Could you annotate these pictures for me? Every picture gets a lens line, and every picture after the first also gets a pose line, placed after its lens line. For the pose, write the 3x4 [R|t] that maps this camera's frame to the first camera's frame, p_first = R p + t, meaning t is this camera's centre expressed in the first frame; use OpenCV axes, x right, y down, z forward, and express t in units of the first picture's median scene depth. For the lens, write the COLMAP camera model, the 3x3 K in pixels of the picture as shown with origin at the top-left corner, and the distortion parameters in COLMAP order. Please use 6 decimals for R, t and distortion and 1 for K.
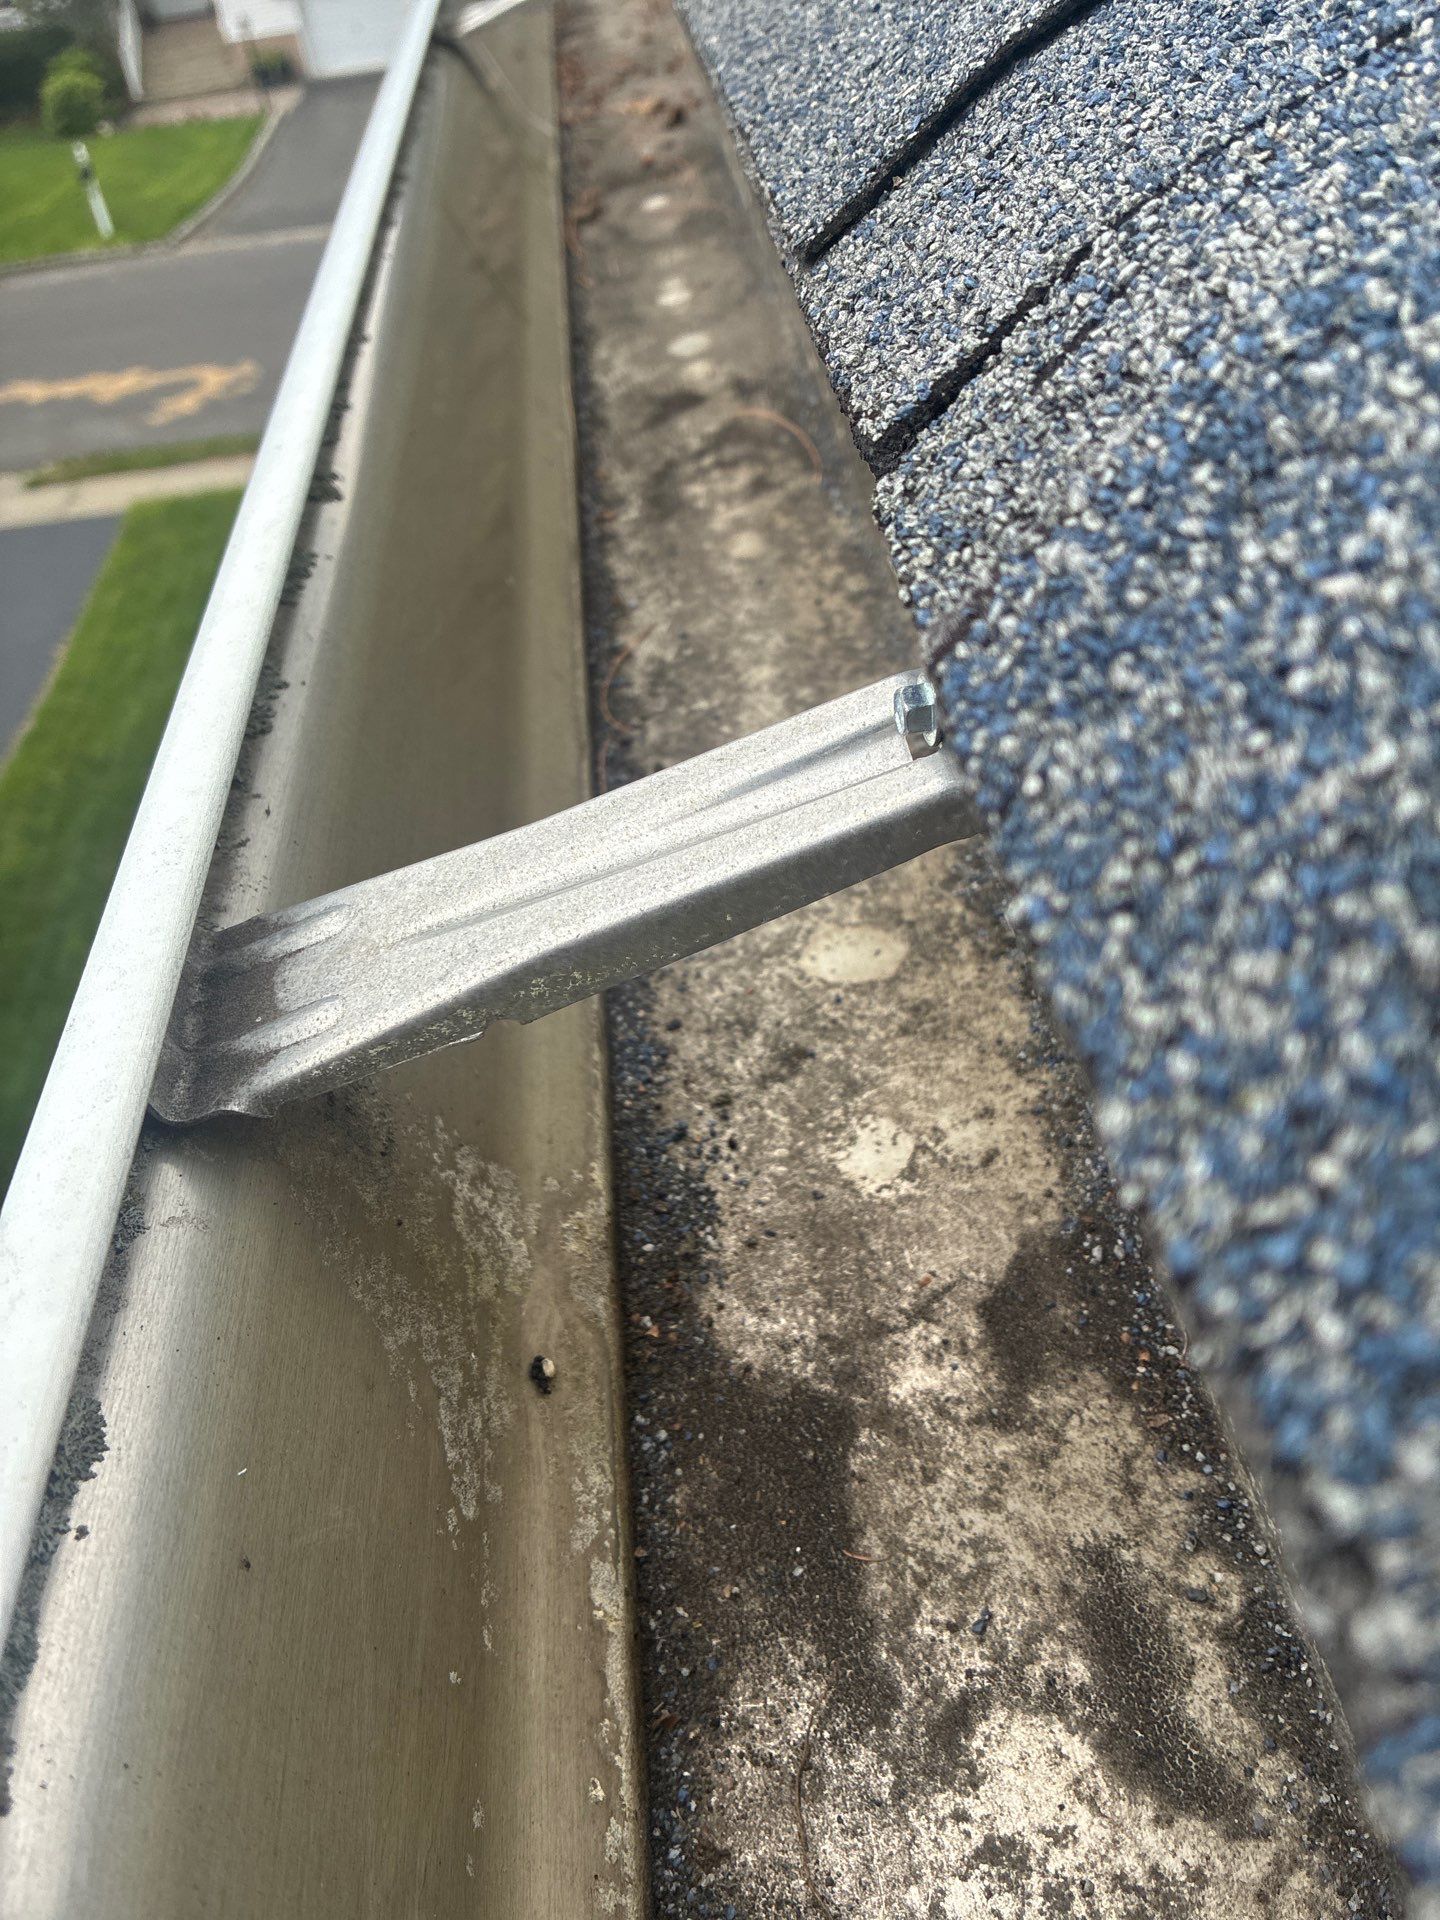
lens RADIAL K [[1490.7, 0, 717.3], [0, 1490.7, 999.1], [0, 0, 1]] dist [0.049438, -0.061585]
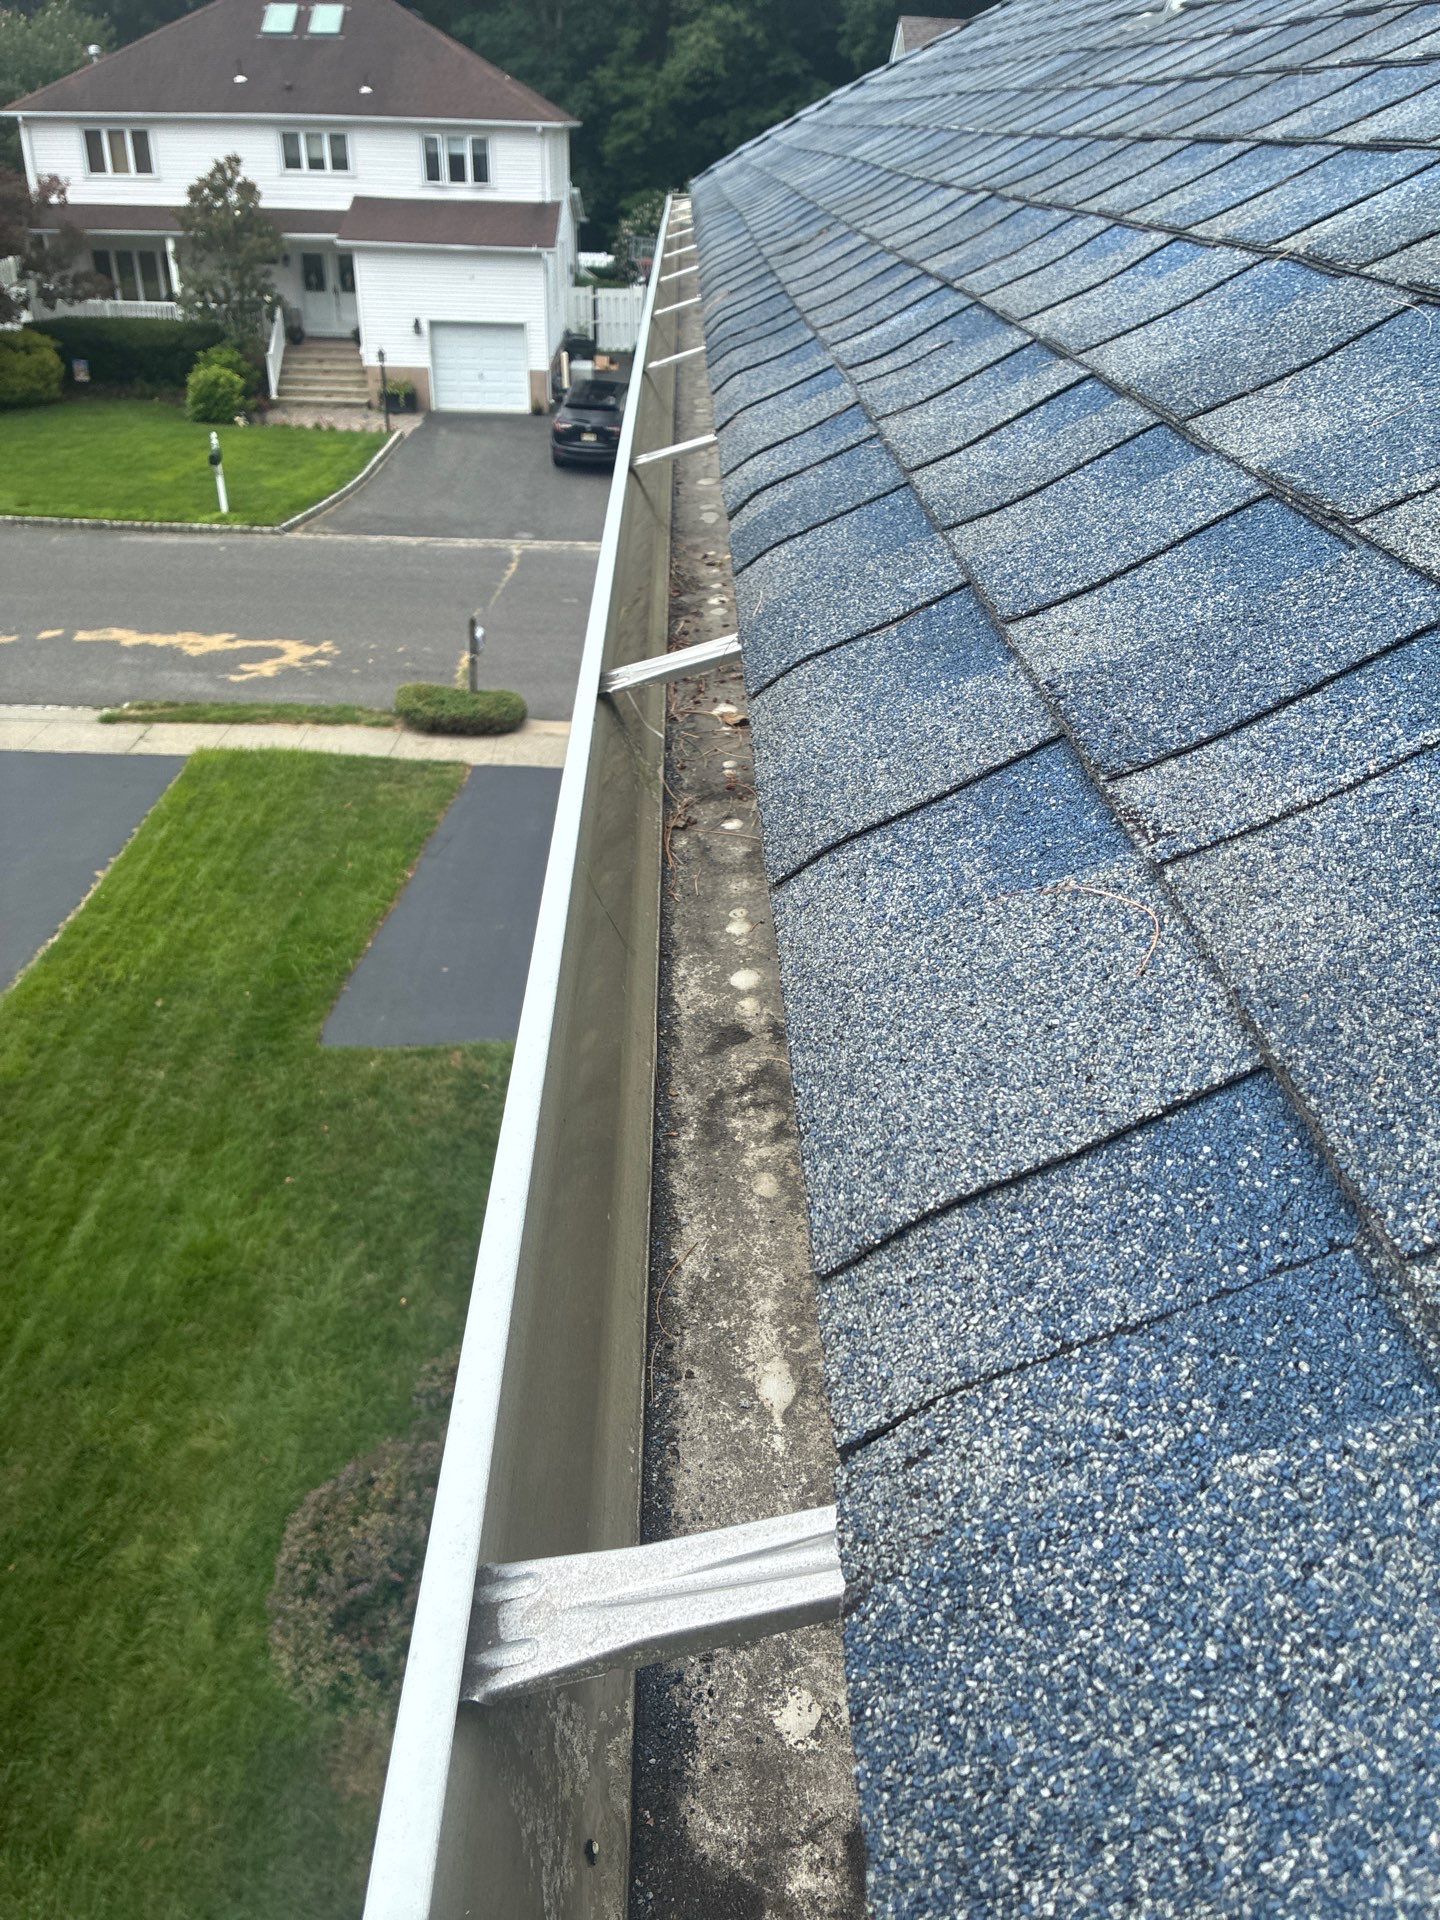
lens RADIAL K [[1490.7, 0, 716.2], [0, 1490.7, 977.3], [0, 0, 1]] dist [0.049438, -0.061585]
pose [[0.988830, 0.148983, 0.004463, -0.106945], [-0.145075, 0.968897, -0.200481, -0.329059], [-0.034192, 0.197595, 0.979687, -0.751315]]
